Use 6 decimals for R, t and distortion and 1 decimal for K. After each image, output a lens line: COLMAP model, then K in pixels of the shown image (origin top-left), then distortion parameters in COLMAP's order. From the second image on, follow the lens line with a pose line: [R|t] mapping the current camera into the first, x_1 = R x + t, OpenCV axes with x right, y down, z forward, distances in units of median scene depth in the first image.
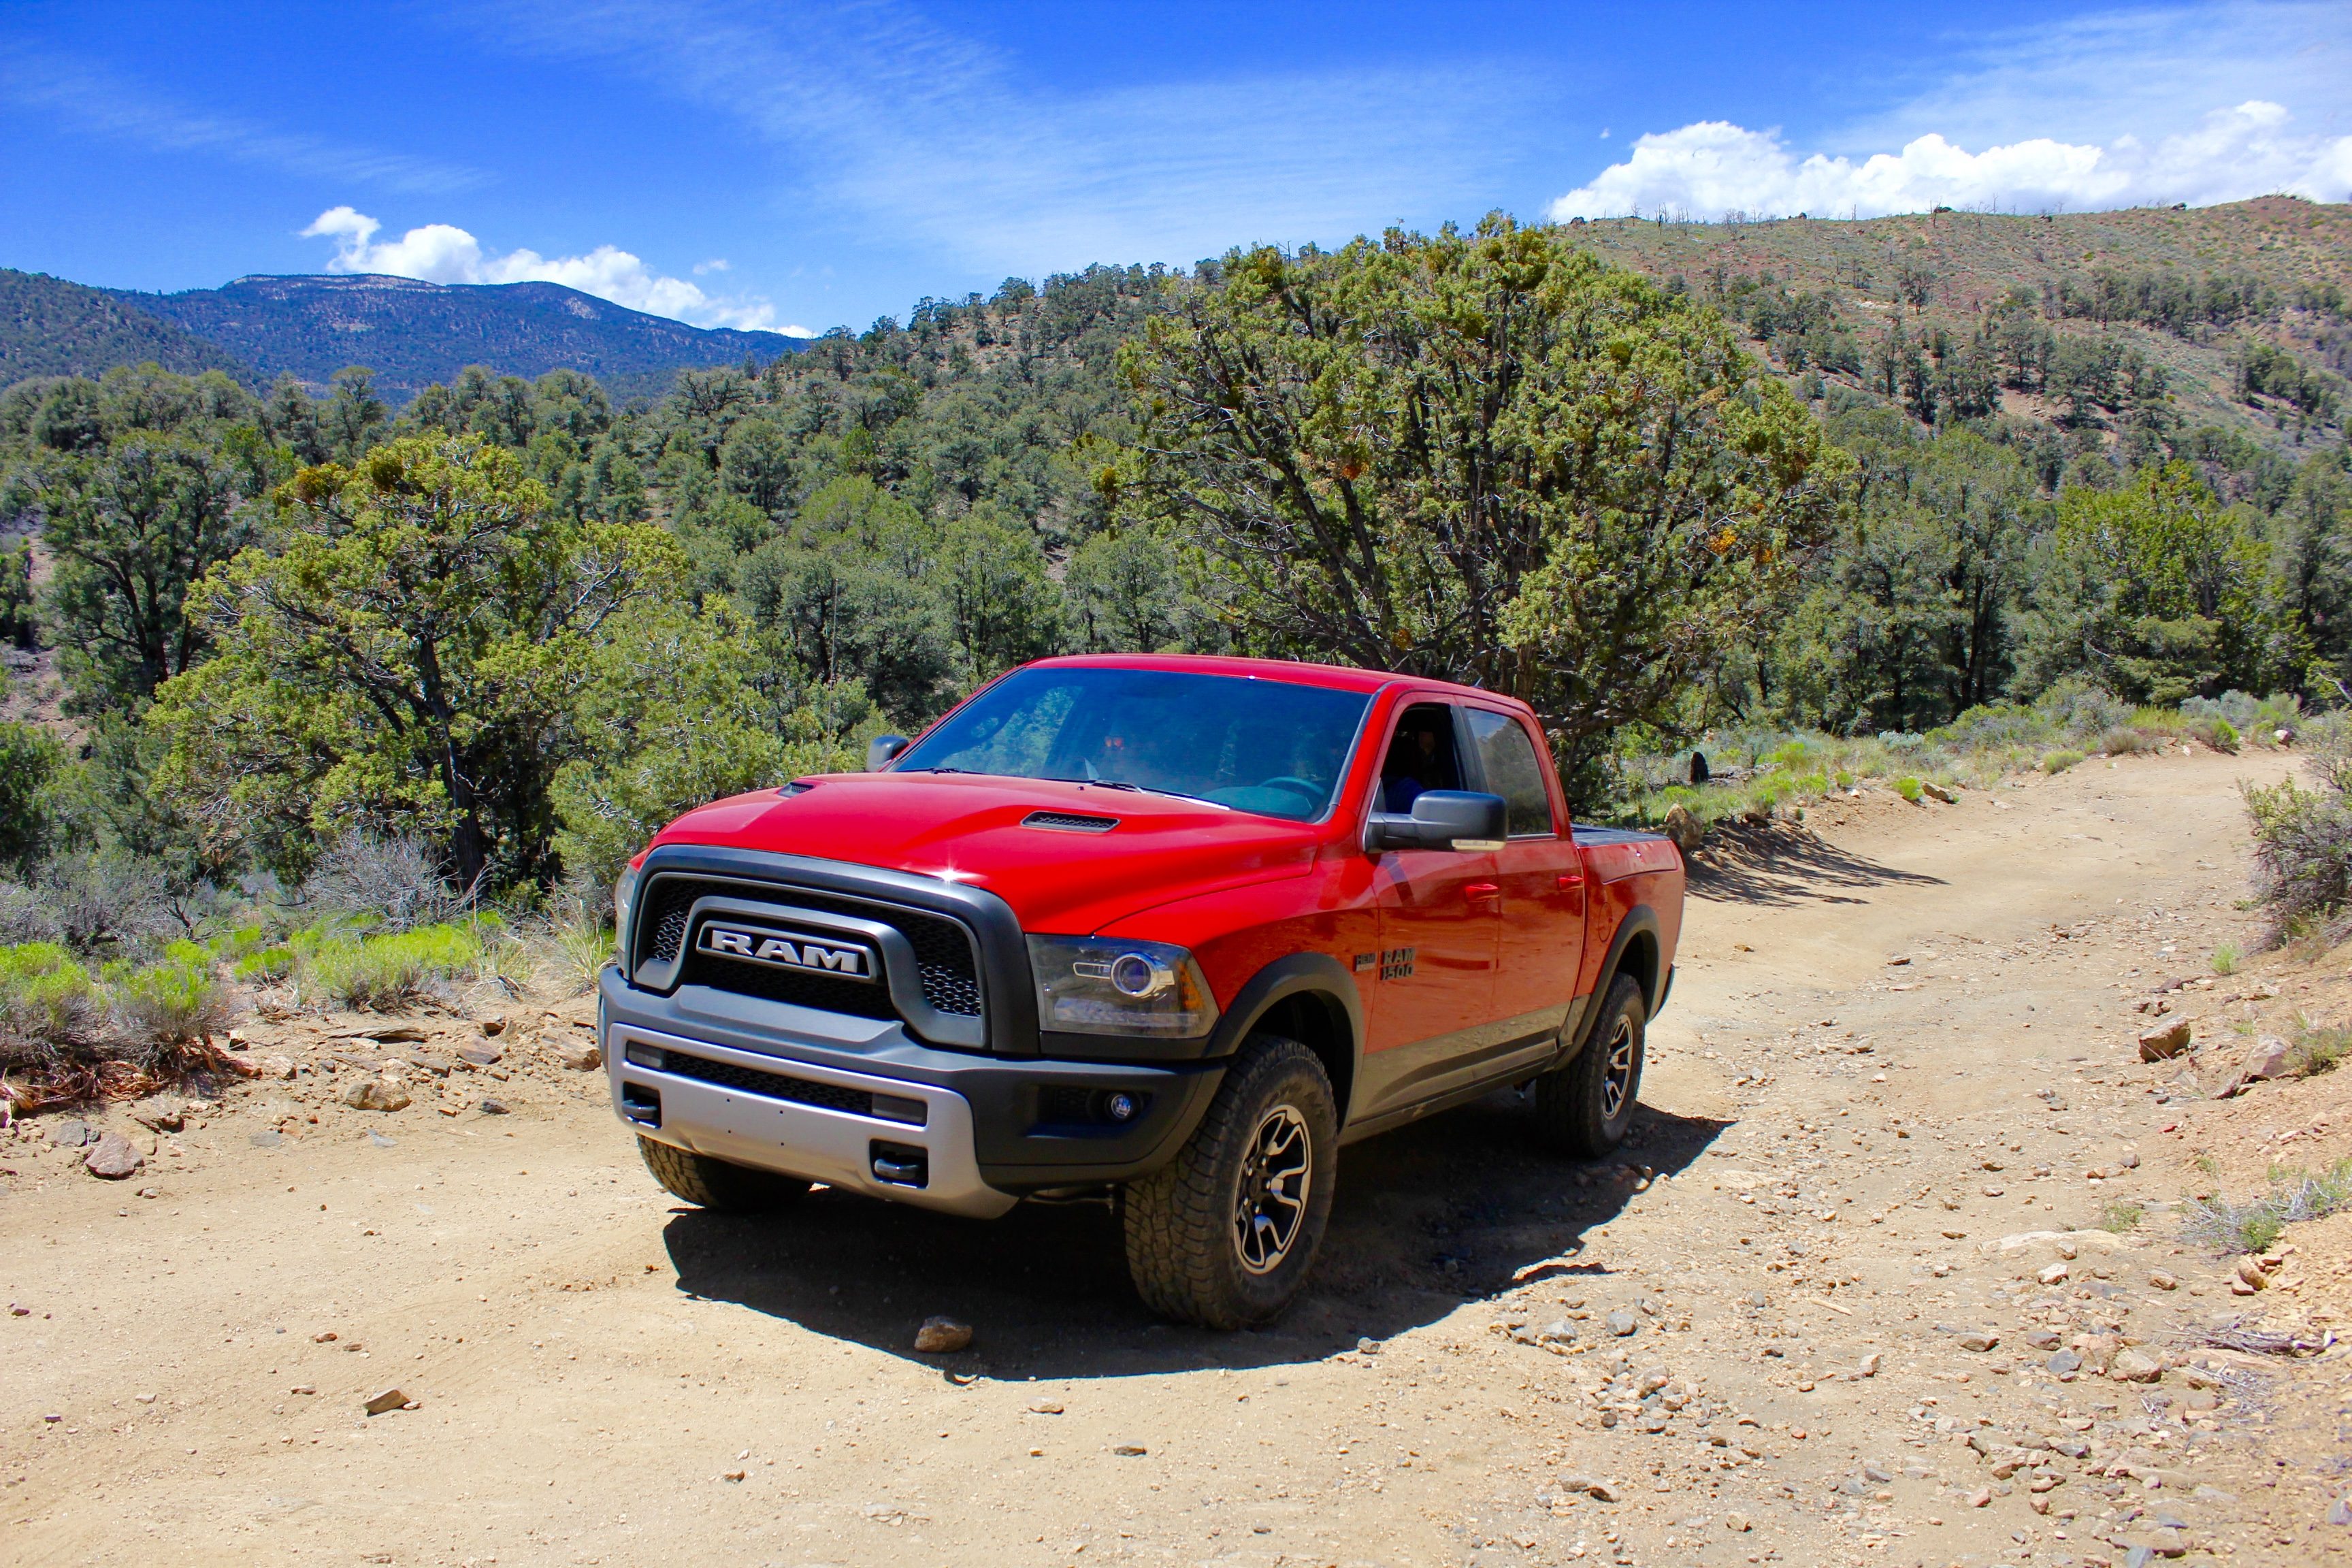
lens RADIAL K [[1950.3, 0, 1170.3], [0, 1950.3, 825.8], [0, 0, 1]] dist [-0.147601, 0.113198]
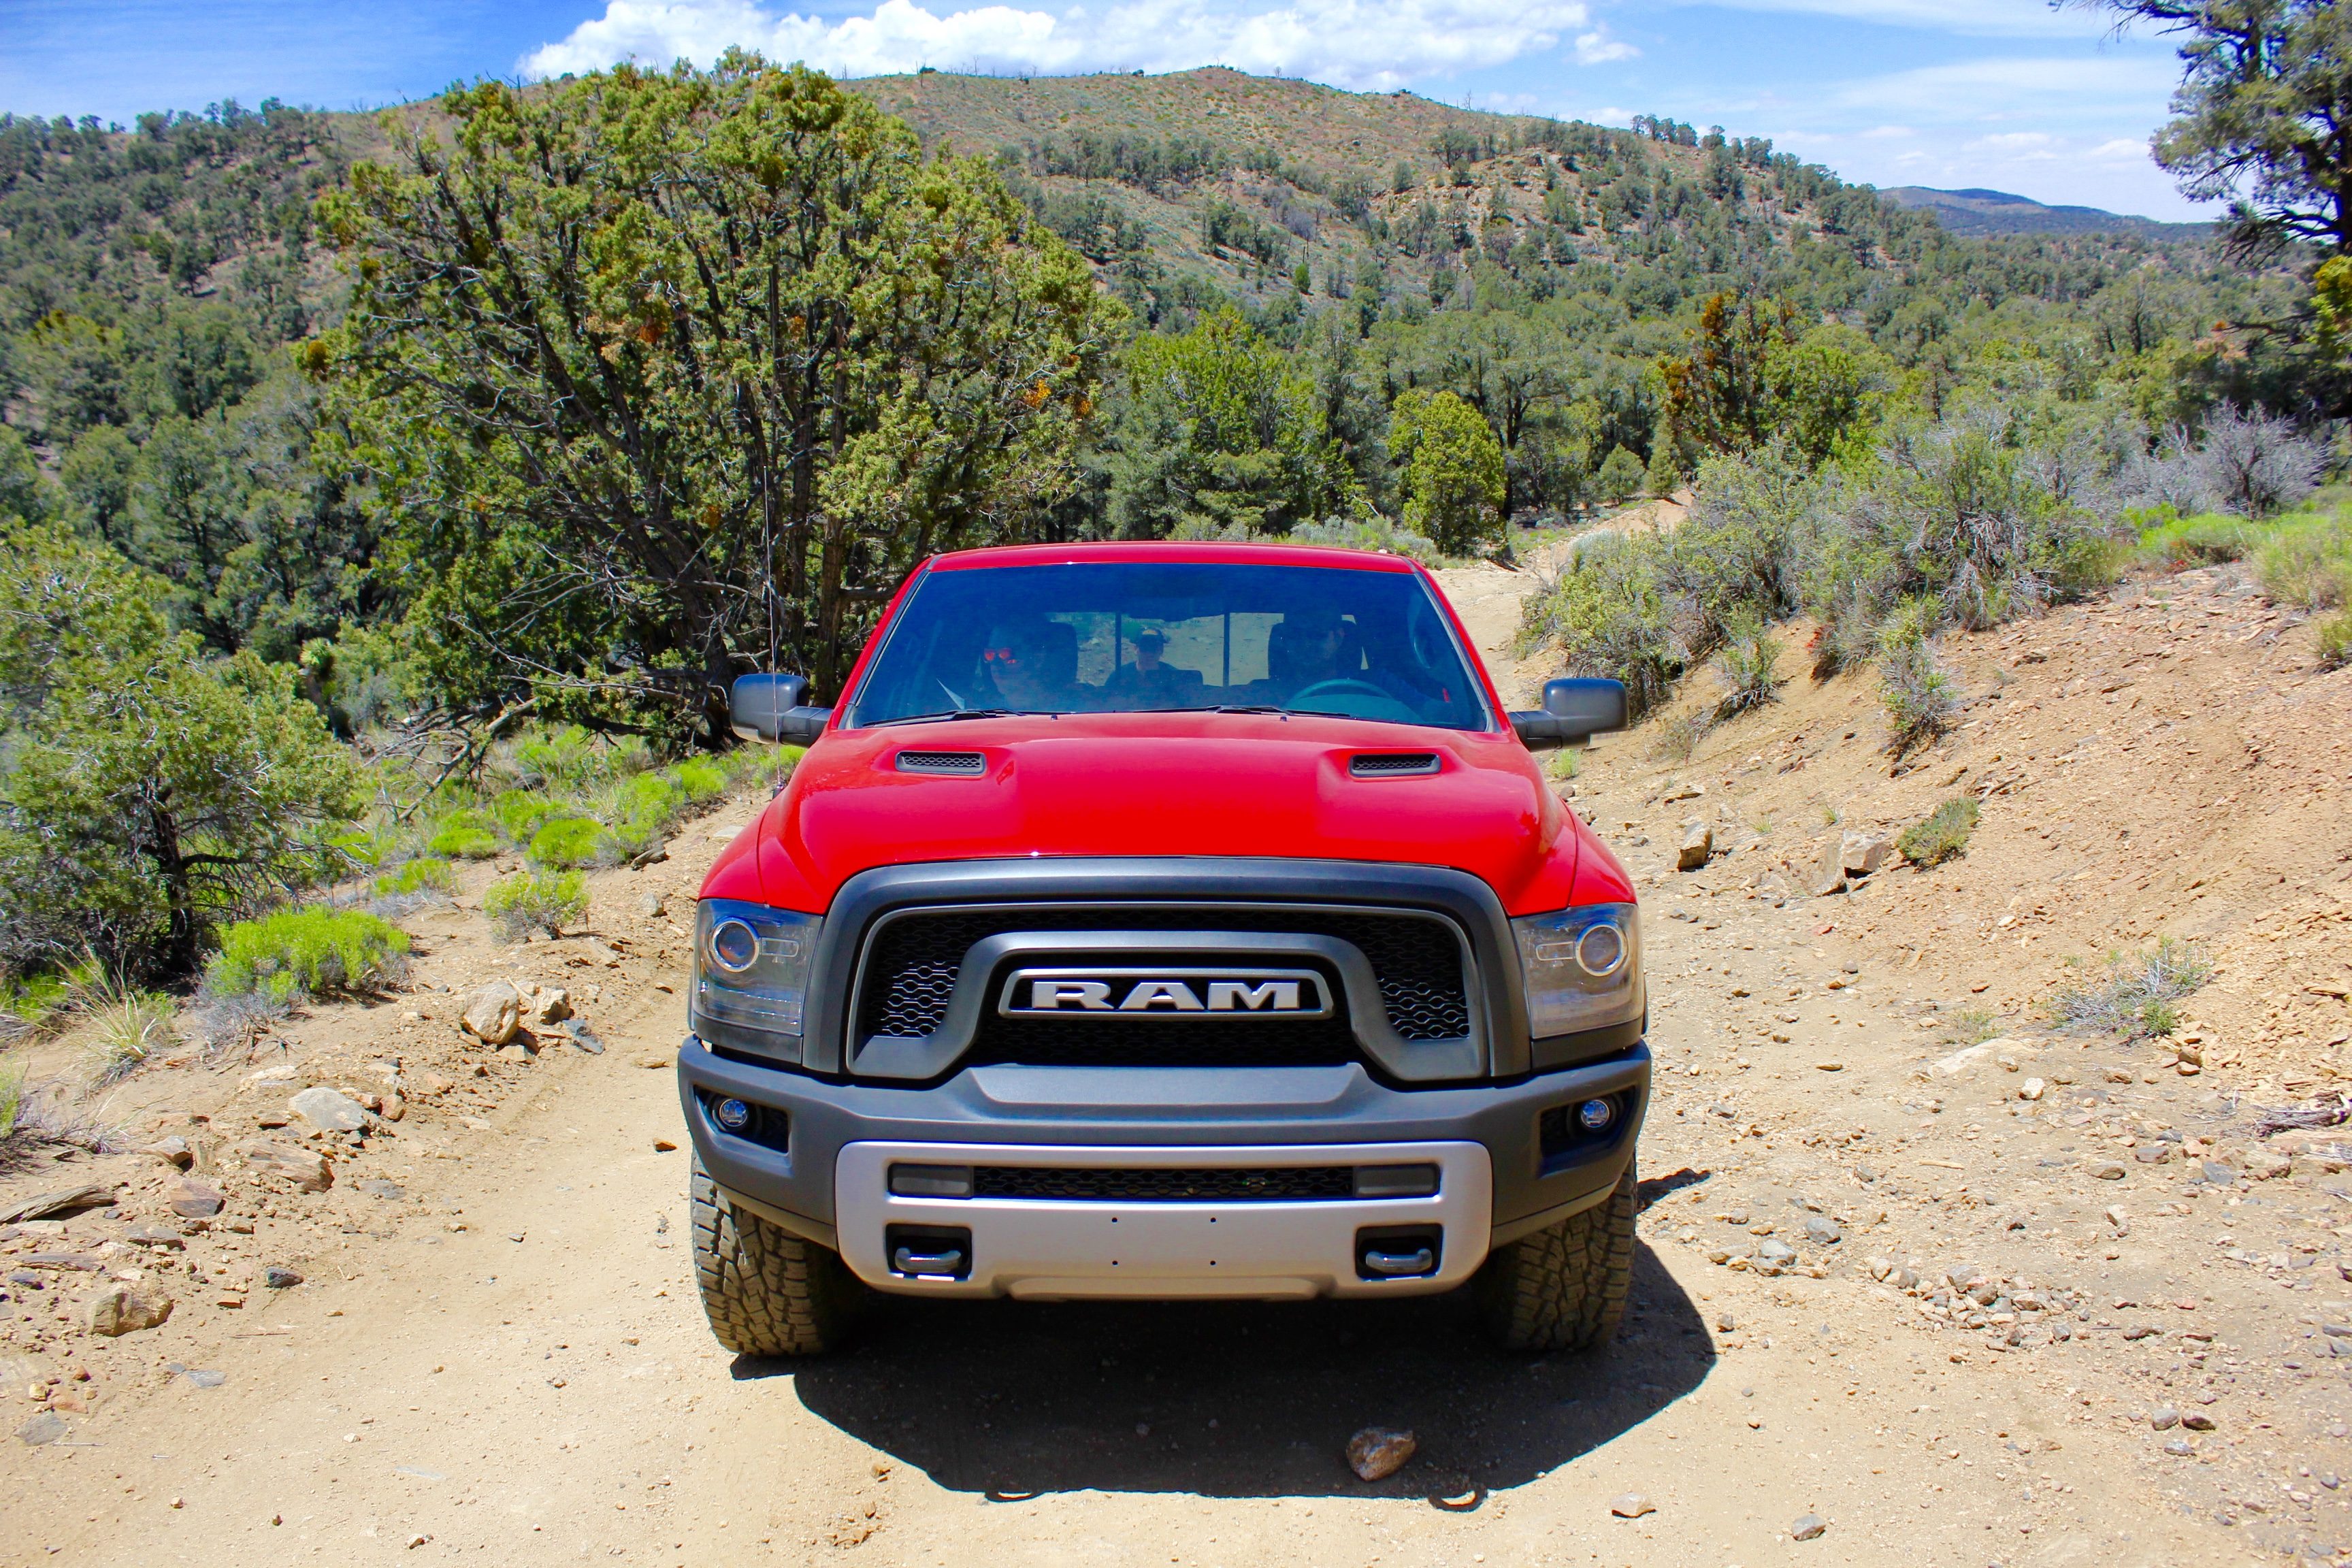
lens RADIAL K [[1950.3, 0, 1178.8], [0, 1950.3, 808.2], [0, 0, 1]] dist [-0.147601, 0.113198]
pose [[0.878185, -0.124459, 0.461846, -0.132304], [0.096524, 0.991802, 0.083736, -0.015793], [-0.468481, -0.028956, 0.882999, 0.097154]]
